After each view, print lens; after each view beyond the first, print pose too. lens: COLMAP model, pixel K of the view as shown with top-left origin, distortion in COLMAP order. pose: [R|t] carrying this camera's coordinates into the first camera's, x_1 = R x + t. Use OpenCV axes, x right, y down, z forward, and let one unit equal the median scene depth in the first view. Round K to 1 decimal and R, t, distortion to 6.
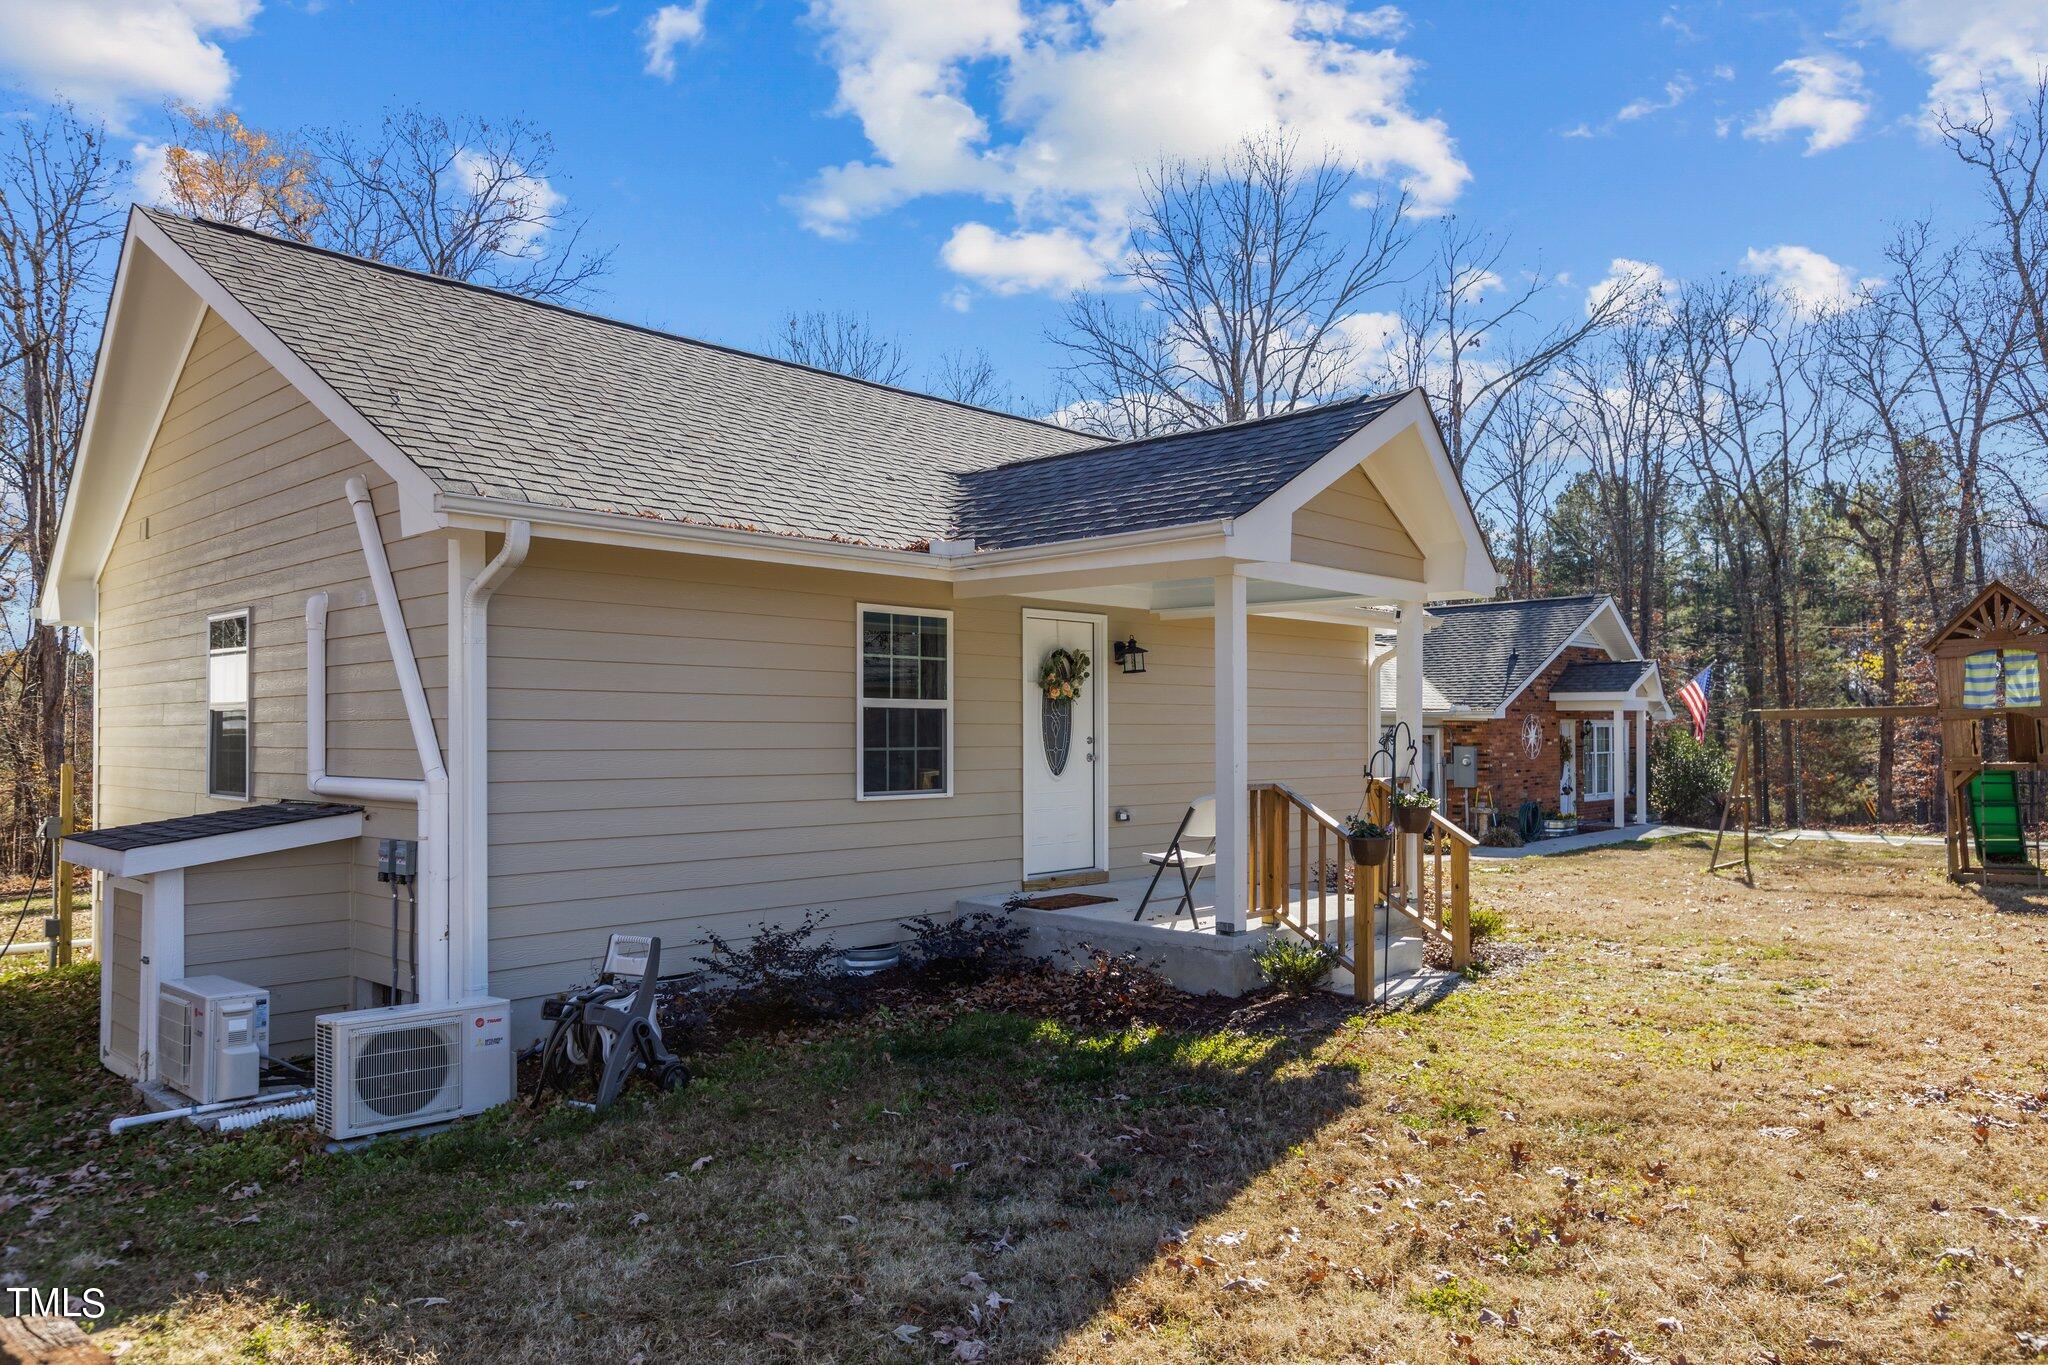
lens RADIAL K [[1351.6, 0, 1020.4], [0, 1351.6, 725.2], [0, 0, 1]] dist [-0.000388, -0.001277]
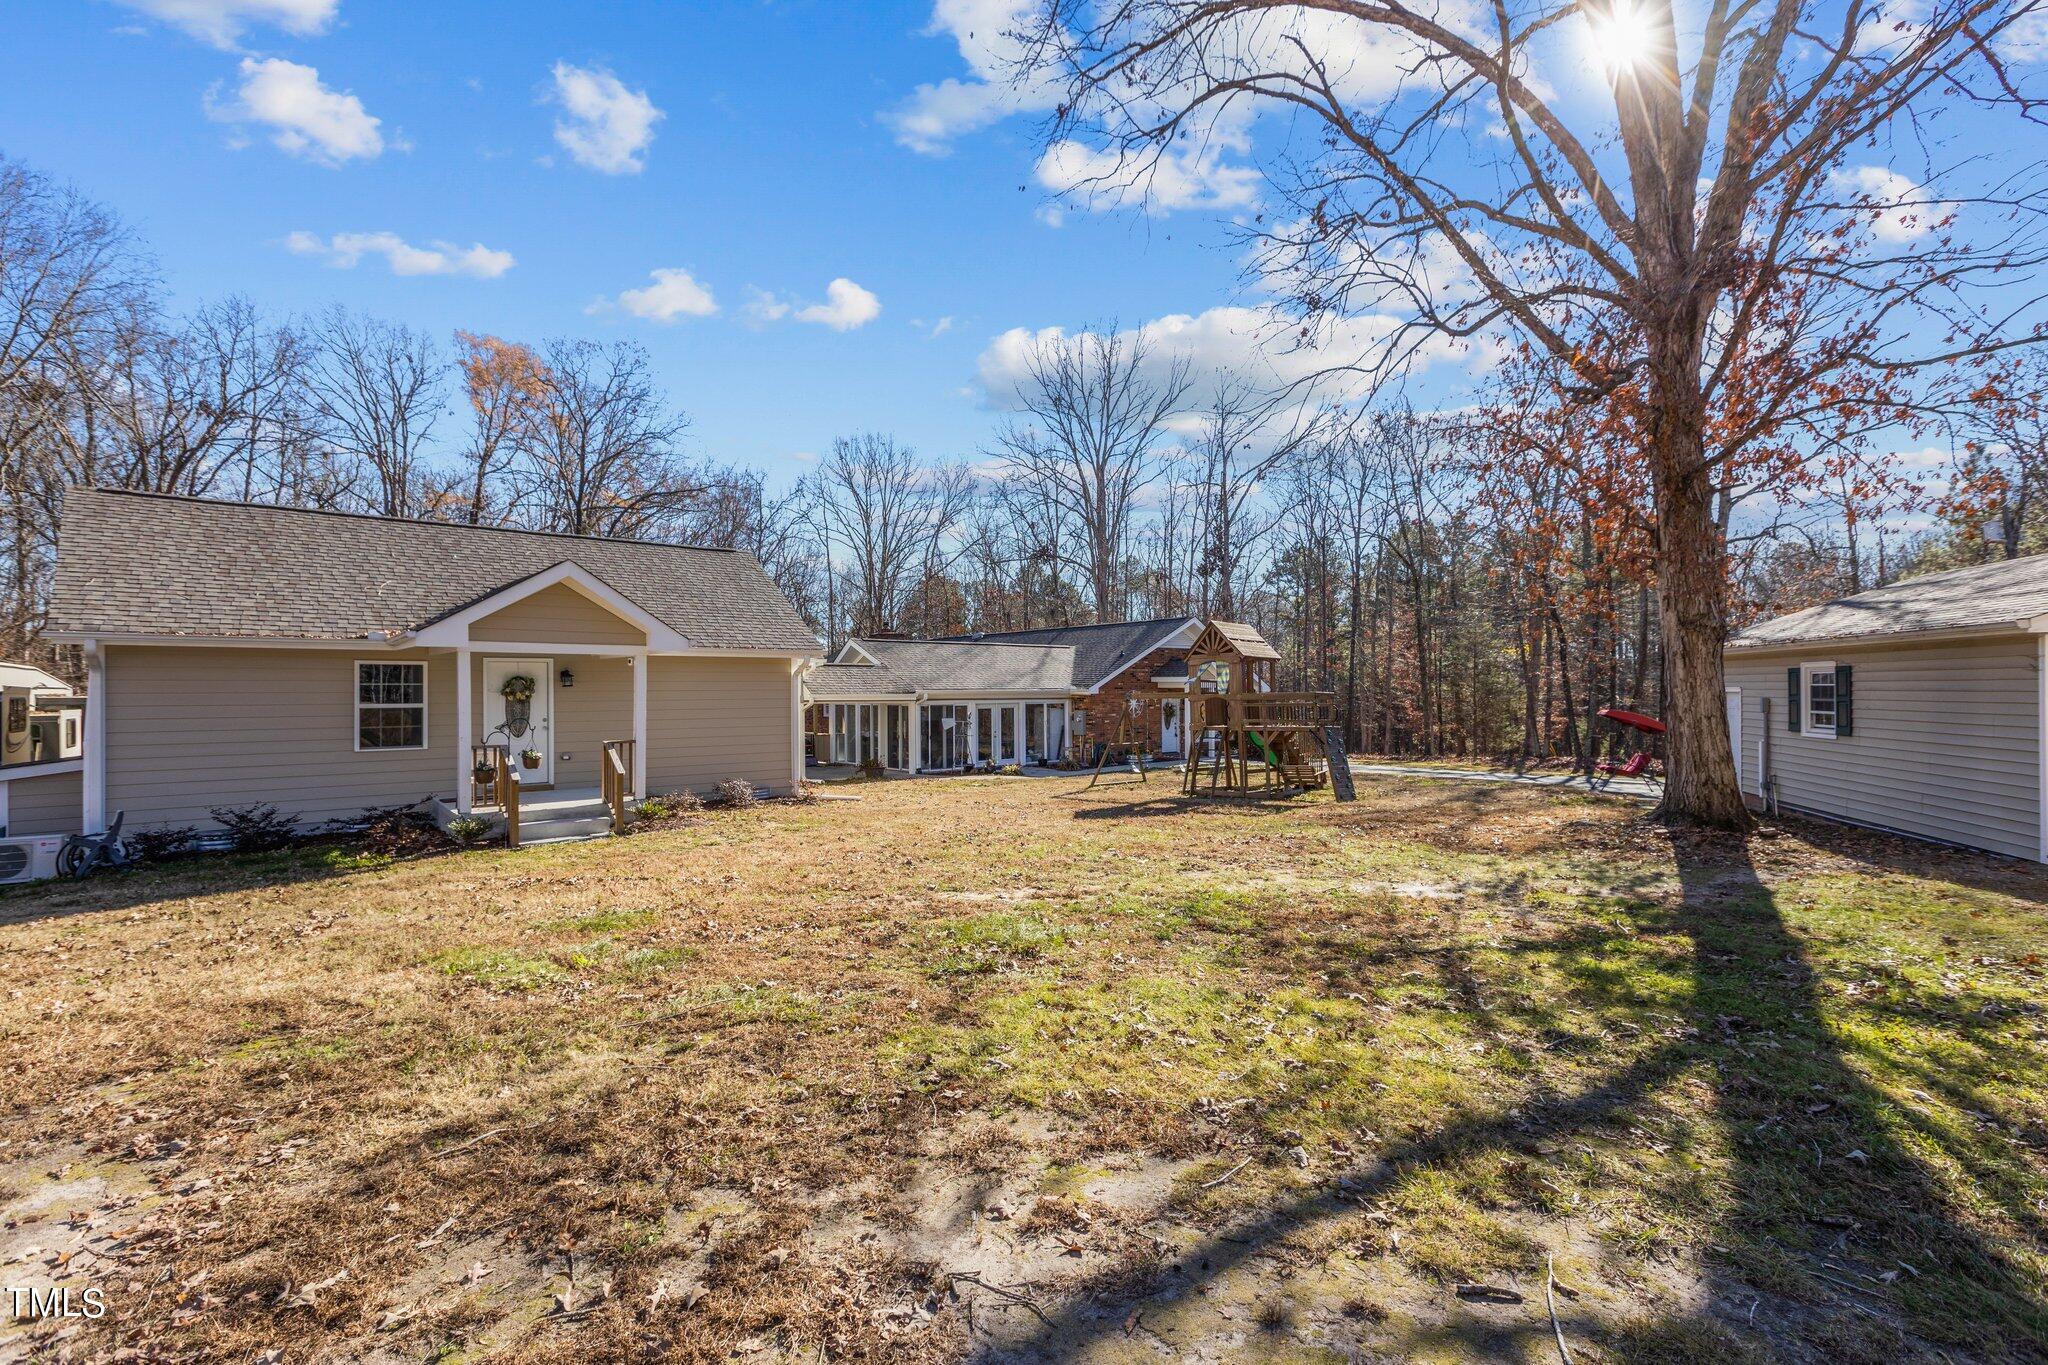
lens RADIAL K [[900.1, 0, 1024.0], [0, 900.1, 682.5], [0, 0, 1]] dist [0.012645, -0.000023]
pose [[0.995360, -0.003445, -0.096160, 0.366125], [0.003190, 0.999991, -0.002803, -0.015881], [0.096168, 0.002484, 0.995362, -0.117483]]
